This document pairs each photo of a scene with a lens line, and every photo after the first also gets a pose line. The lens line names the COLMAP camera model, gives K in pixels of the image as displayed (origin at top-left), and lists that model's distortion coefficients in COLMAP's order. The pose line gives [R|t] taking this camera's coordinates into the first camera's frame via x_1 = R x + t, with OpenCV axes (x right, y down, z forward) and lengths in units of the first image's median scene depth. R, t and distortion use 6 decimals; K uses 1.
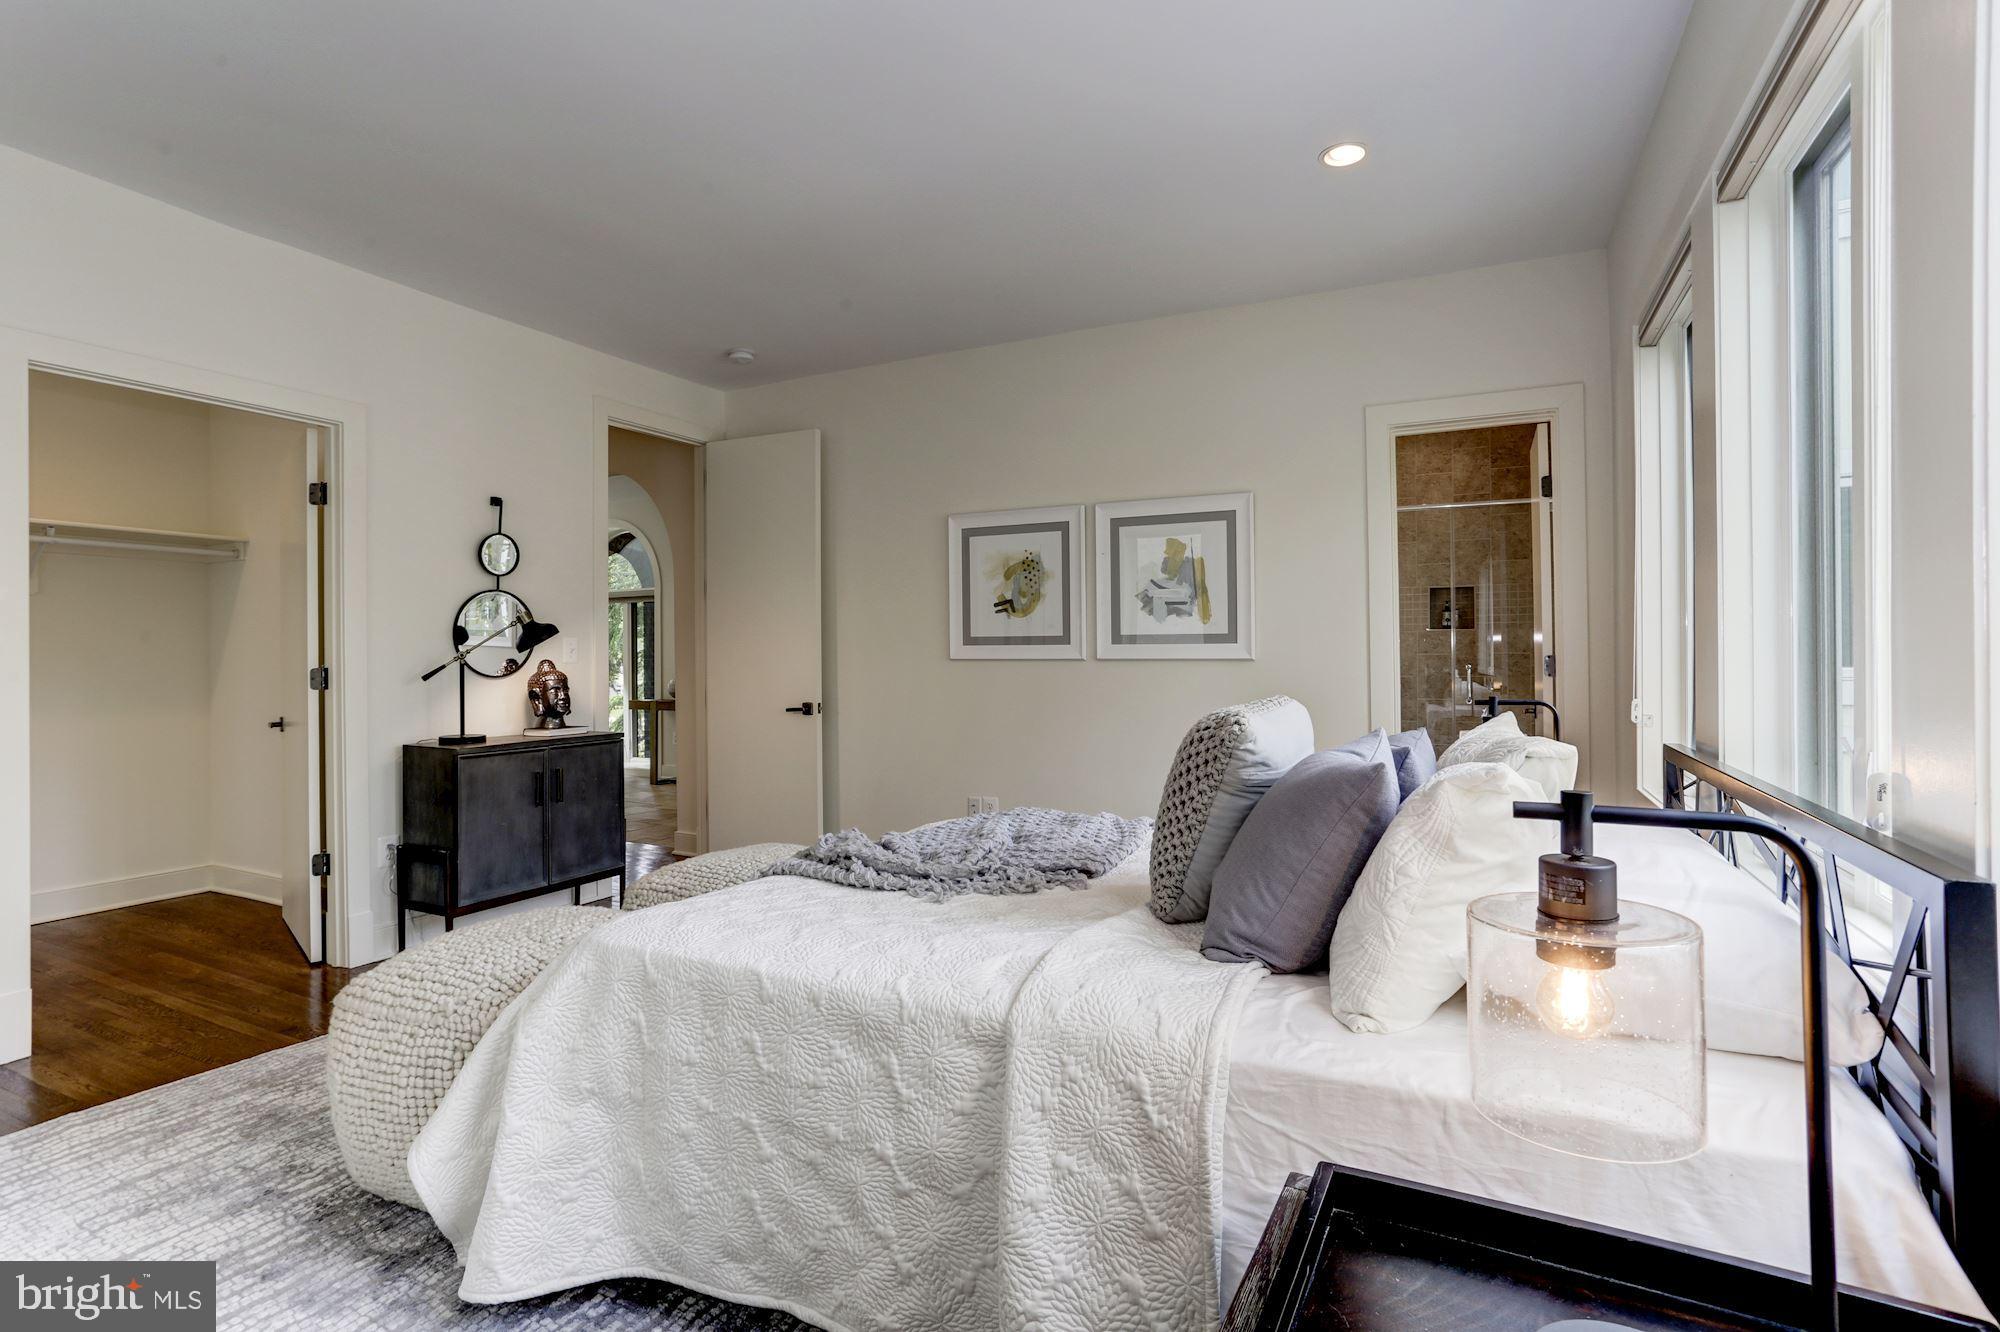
lens RADIAL K [[970.1, 0, 994.5], [0, 970.1, 654.8], [0, 0, 1]] dist [-0.050279, 0.000416]
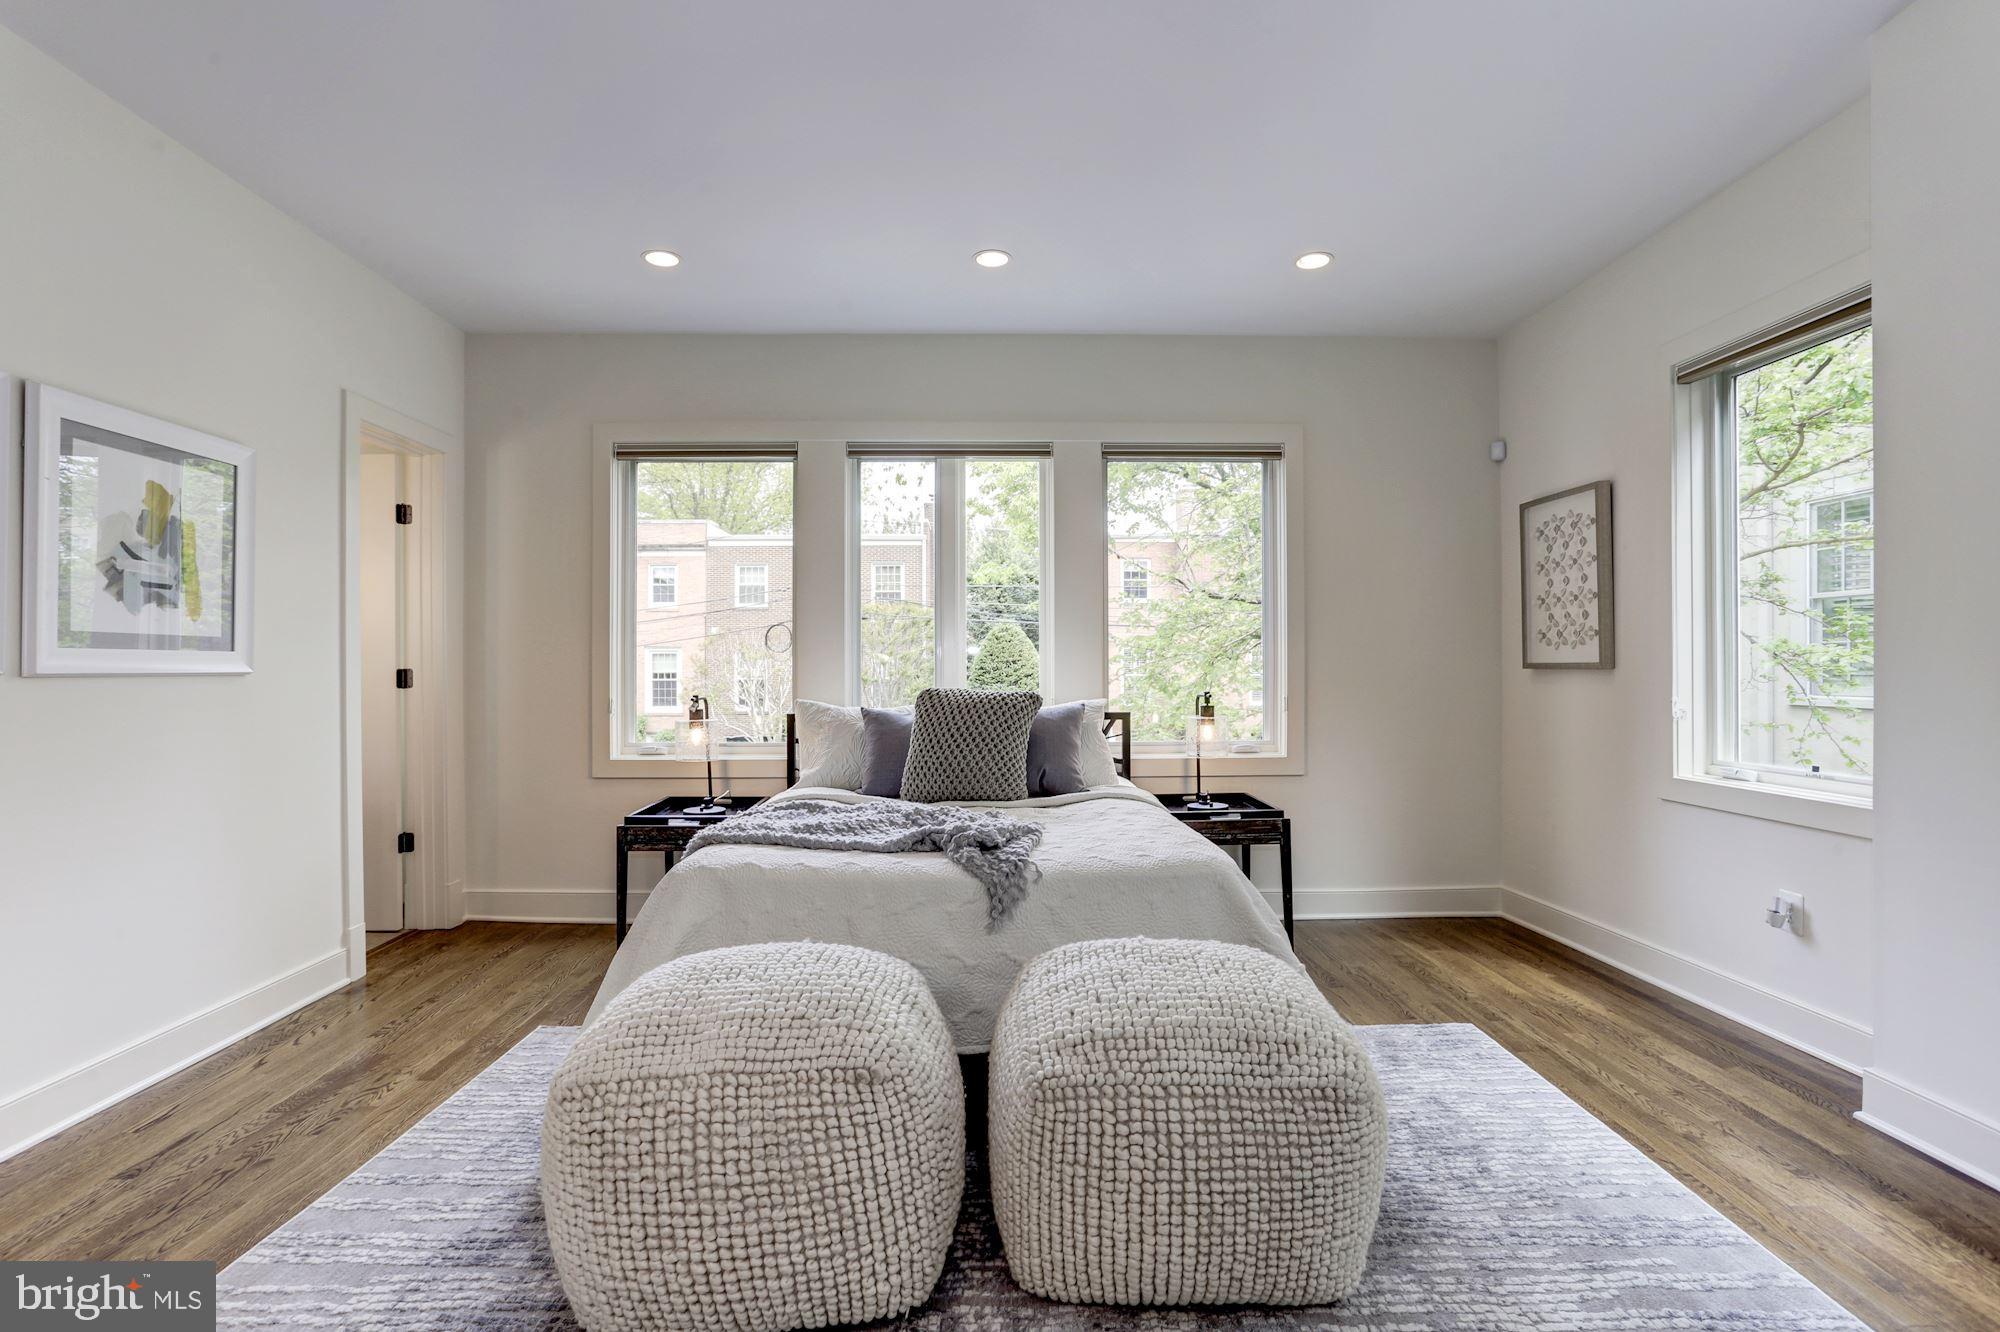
lens RADIAL K [[970.1, 0, 994.5], [0, 970.1, 654.8], [0, 0, 1]] dist [-0.050279, 0.000416]
pose [[-0.486310, 0.005953, 0.873766, -0.611452], [-0.000350, 0.999975, -0.007007, -0.003835], [-0.873786, -0.003713, -0.486296, 0.818487]]
